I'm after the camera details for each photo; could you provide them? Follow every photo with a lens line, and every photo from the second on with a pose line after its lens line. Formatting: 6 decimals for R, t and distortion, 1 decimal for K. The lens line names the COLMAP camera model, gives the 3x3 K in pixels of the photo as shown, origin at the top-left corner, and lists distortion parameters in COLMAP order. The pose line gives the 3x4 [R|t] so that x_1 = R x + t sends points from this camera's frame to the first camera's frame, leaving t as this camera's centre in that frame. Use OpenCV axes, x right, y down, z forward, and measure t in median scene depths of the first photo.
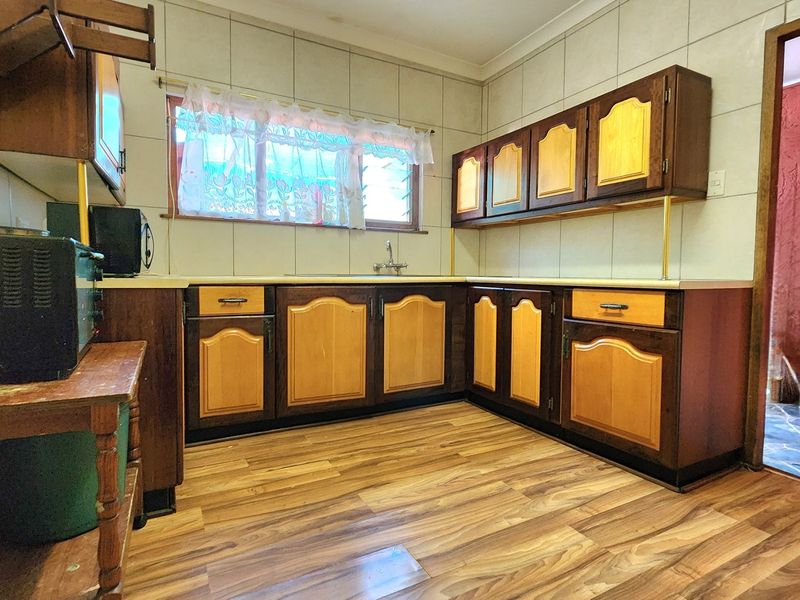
lens RADIAL K [[429.4, 0, 400.0], [0, 429.4, 300.0], [0, 0, 1]] dist [-0.000029, 0.000203]
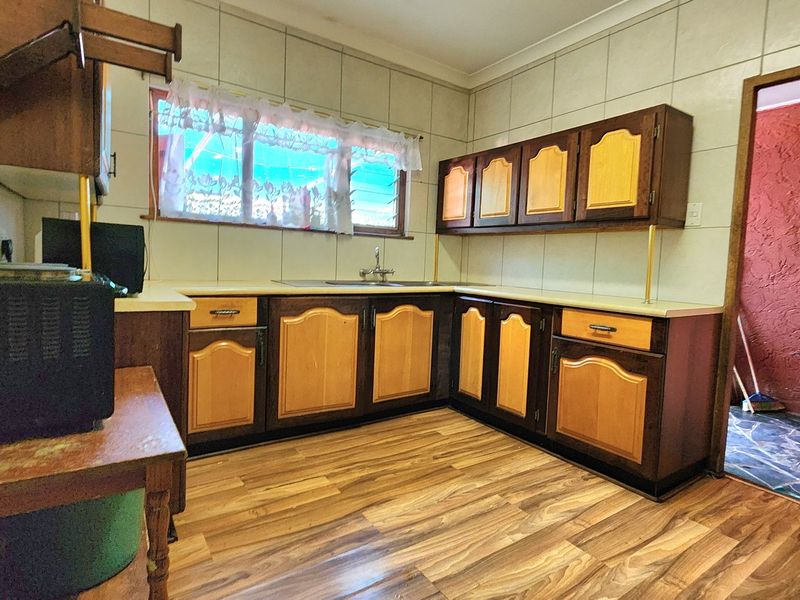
lens RADIAL K [[435.2, 0, 404.0], [0, 435.2, 294.6], [0, 0, 1]] dist [-0.000210, 0.000014]
pose [[0.993586, 0.023184, 0.110681, -0.100283], [-0.025359, 0.999511, 0.018285, -0.066663], [-0.110203, -0.020974, 0.993688, -0.013687]]
